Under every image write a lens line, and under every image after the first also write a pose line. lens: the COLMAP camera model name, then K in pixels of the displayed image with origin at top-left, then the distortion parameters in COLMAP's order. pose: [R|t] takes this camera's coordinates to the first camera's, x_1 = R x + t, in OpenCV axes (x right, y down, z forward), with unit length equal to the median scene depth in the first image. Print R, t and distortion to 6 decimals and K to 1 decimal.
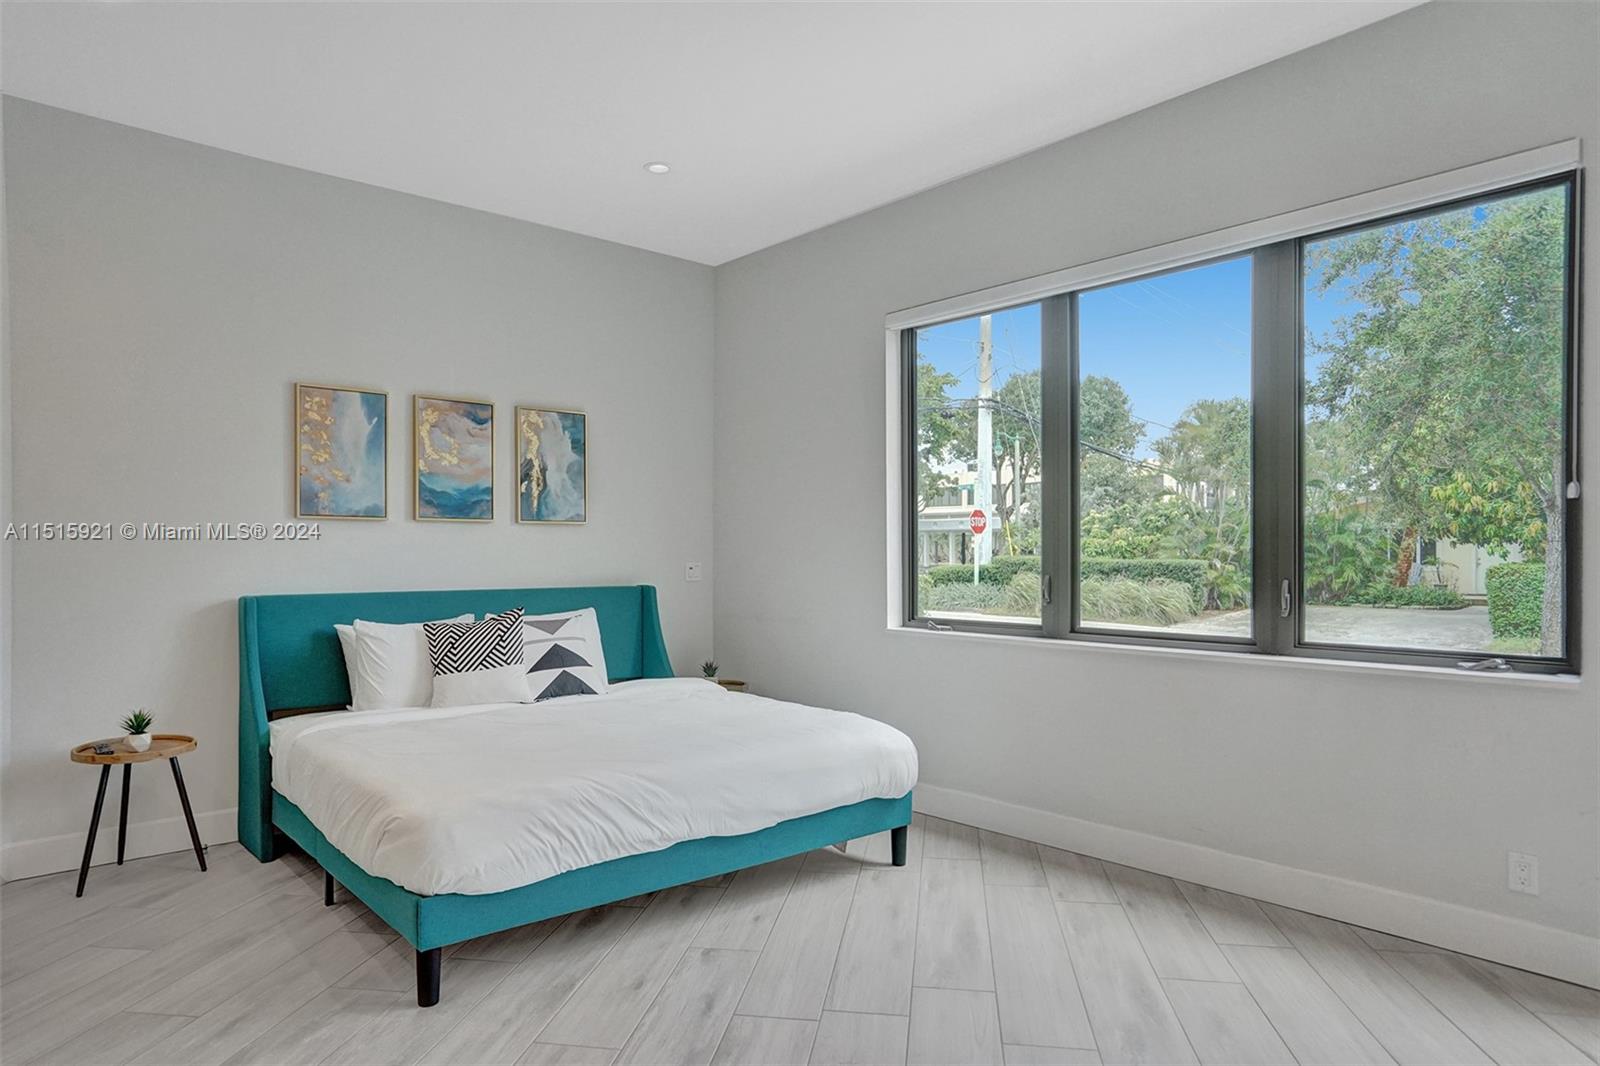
lens RADIAL K [[961.6, 0, 784.5], [0, 961.6, 569.6], [0, 0, 1]] dist [-0.014537, 0.011569]
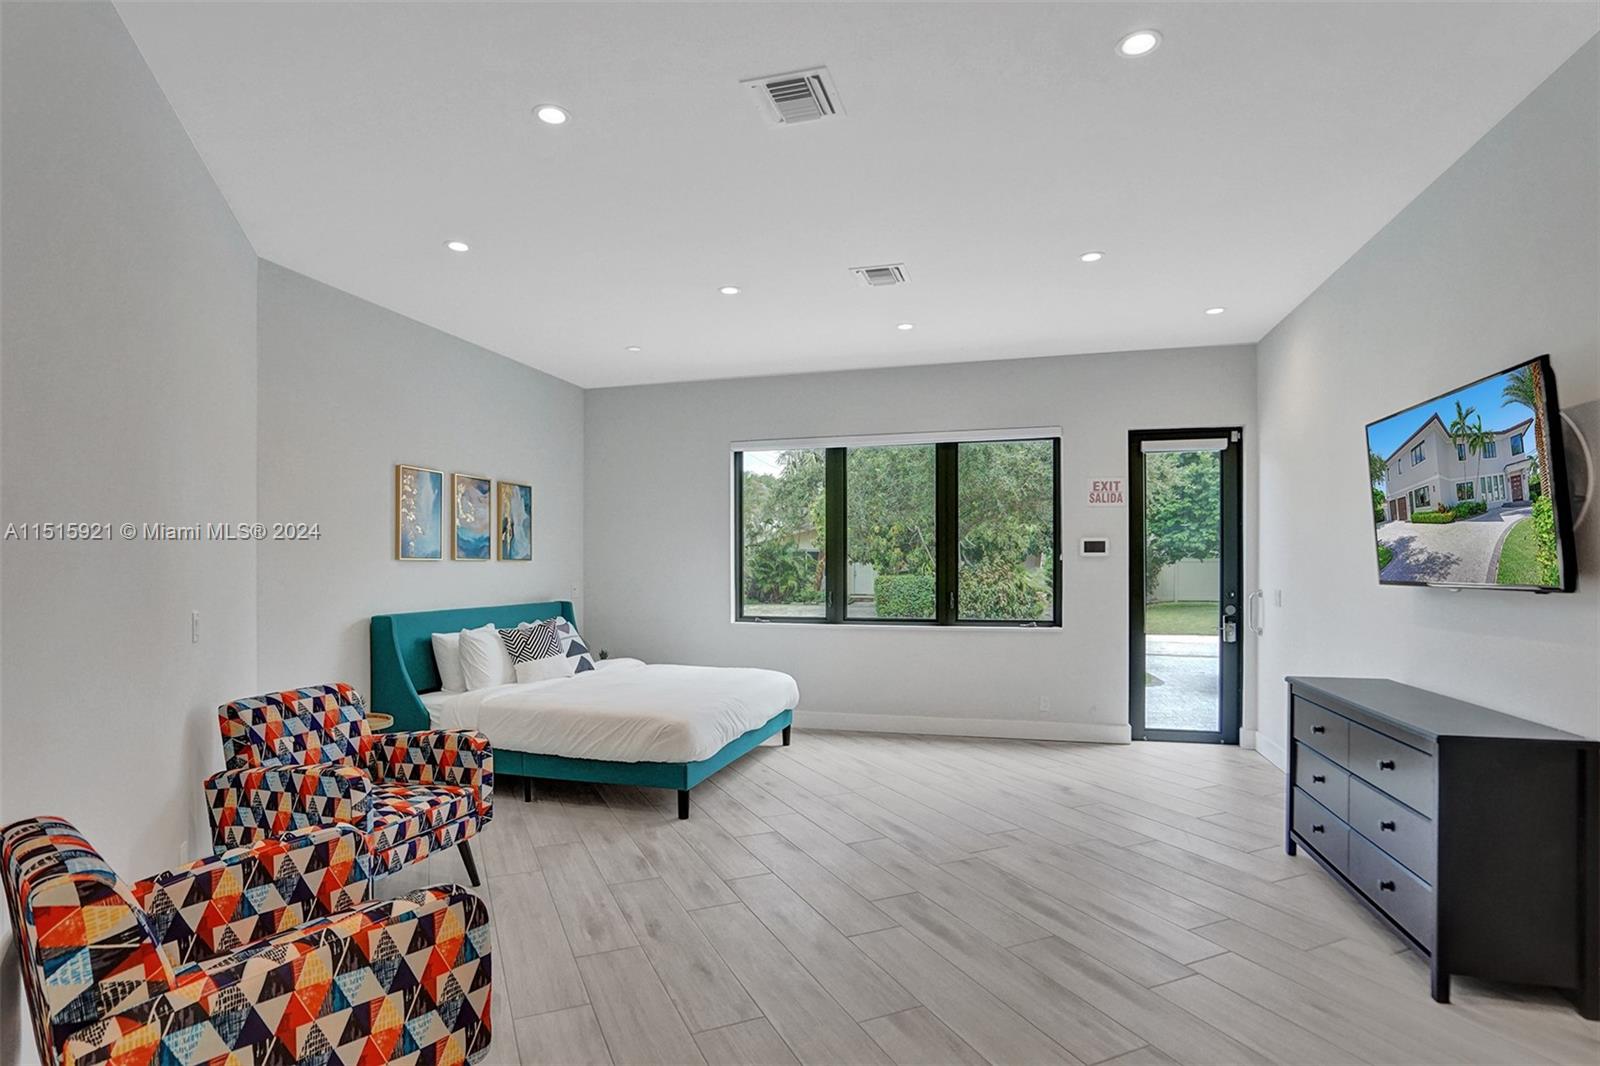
lens RADIAL K [[797.9, 0, 764.5], [0, 797.9, 572.2], [0, 0, 1]] dist [-0.018957, 0.006475]
pose [[0.854229, -0.005148, 0.519872, -0.610213], [0.010418, 0.999920, -0.007217, -0.019471], [-0.519793, 0.011581, 0.854214, -0.272269]]
